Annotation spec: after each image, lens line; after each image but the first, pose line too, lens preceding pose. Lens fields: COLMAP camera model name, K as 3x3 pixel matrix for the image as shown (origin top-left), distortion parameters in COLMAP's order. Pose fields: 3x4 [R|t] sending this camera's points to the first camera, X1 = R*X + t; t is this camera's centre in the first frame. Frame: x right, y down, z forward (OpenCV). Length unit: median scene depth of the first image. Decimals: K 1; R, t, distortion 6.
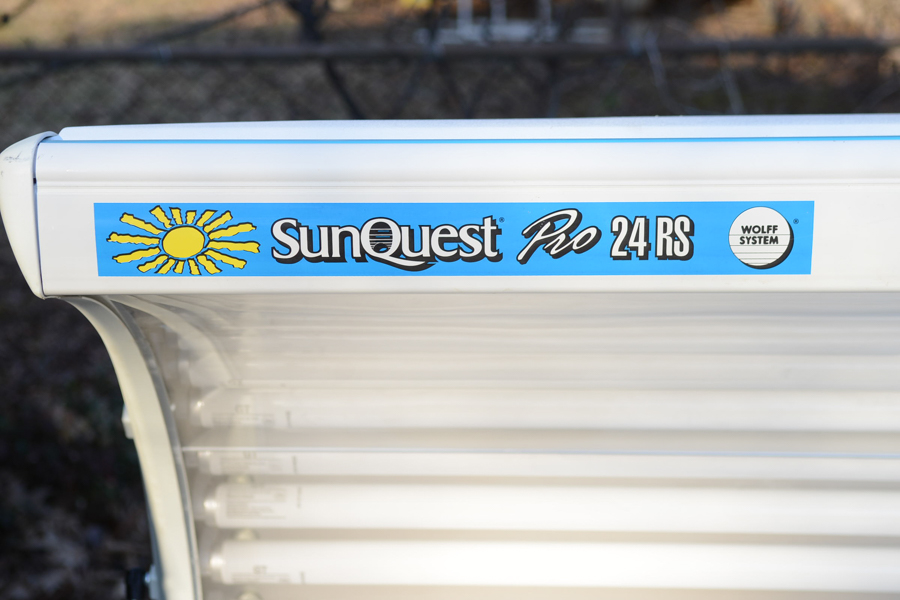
lens RADIAL K [[1740.8, 0, 449.1], [0, 1740.8, 298.2], [0, 0, 1]] dist [0.071393, 0.000000]
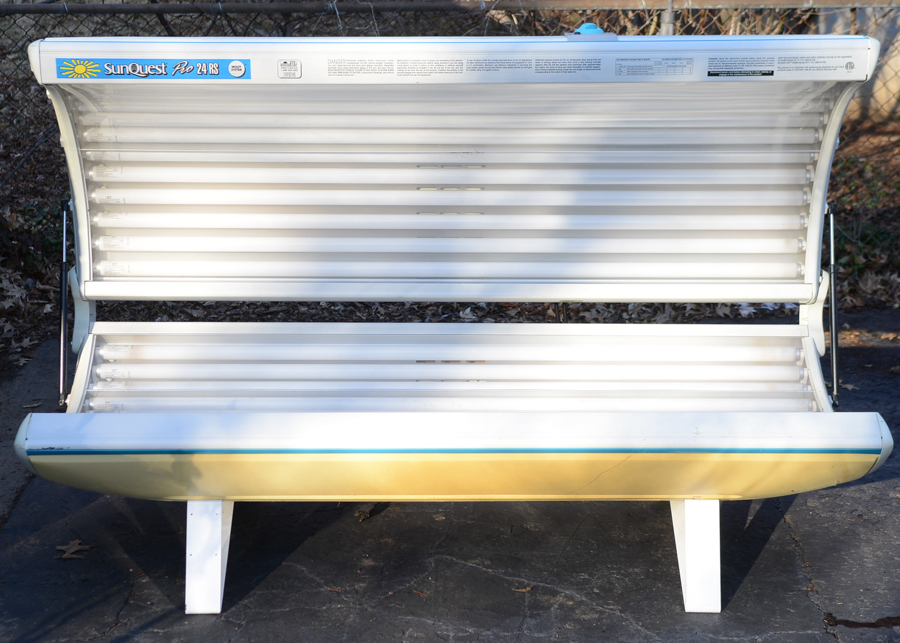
lens RADIAL K [[1800.7, 0, 440.7], [0, 1800.7, 322.9], [0, 0, 1]] dist [0.175399, 0.000000]
pose [[0.998915, -0.004602, 0.046341, 0.432926], [0.002735, 0.999185, 0.040272, 0.354515], [-0.046488, -0.040101, 0.998114, -2.926617]]
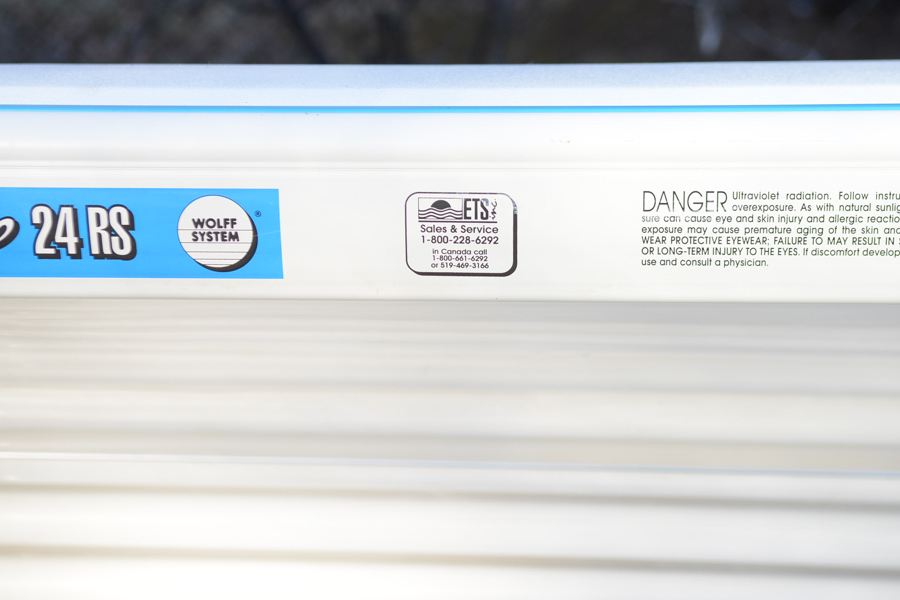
lens RADIAL K [[2150.8, 0, 445.6], [0, 2150.8, 302.3], [0, 0, 1]] dist [0.476290, 0.000000]
pose [[0.997159, 0.008329, -0.074859, 0.360142], [-0.008462, 0.999963, -0.001466, -0.001935], [0.074844, 0.002095, 0.997193, 0.000661]]
